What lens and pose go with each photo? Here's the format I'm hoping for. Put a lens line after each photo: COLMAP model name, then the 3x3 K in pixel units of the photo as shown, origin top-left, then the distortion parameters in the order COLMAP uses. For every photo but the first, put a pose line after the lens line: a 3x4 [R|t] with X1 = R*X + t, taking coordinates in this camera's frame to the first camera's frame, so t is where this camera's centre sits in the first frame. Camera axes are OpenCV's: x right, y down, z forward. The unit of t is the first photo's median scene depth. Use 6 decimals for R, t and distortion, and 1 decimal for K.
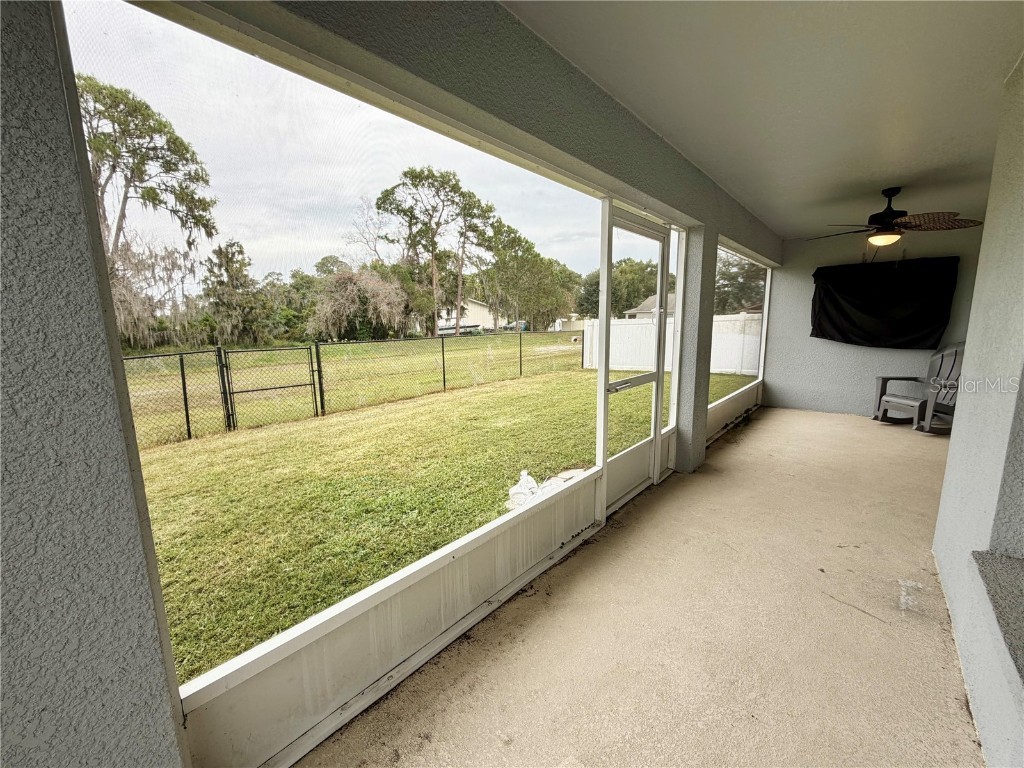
lens RADIAL K [[408.2, 0, 511.5], [0, 408.2, 380.7], [0, 0, 1]] dist [0.002889, -0.000067]
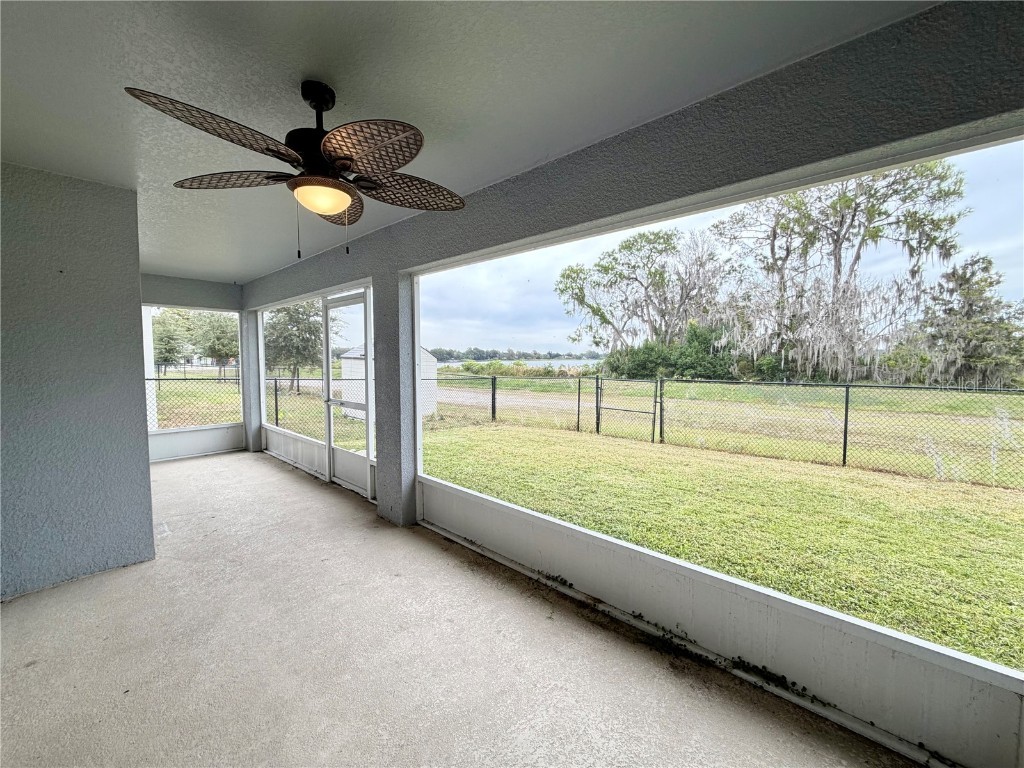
lens RADIAL K [[408.2, 0, 510.7], [0, 408.2, 387.8], [0, 0, 1]] dist [0.002889, -0.000067]
pose [[-0.014116, 0.081520, -0.996572, 0.154719], [-0.145525, 0.985891, 0.082708, -0.023665], [0.989254, 0.146193, -0.002053, 0.140108]]
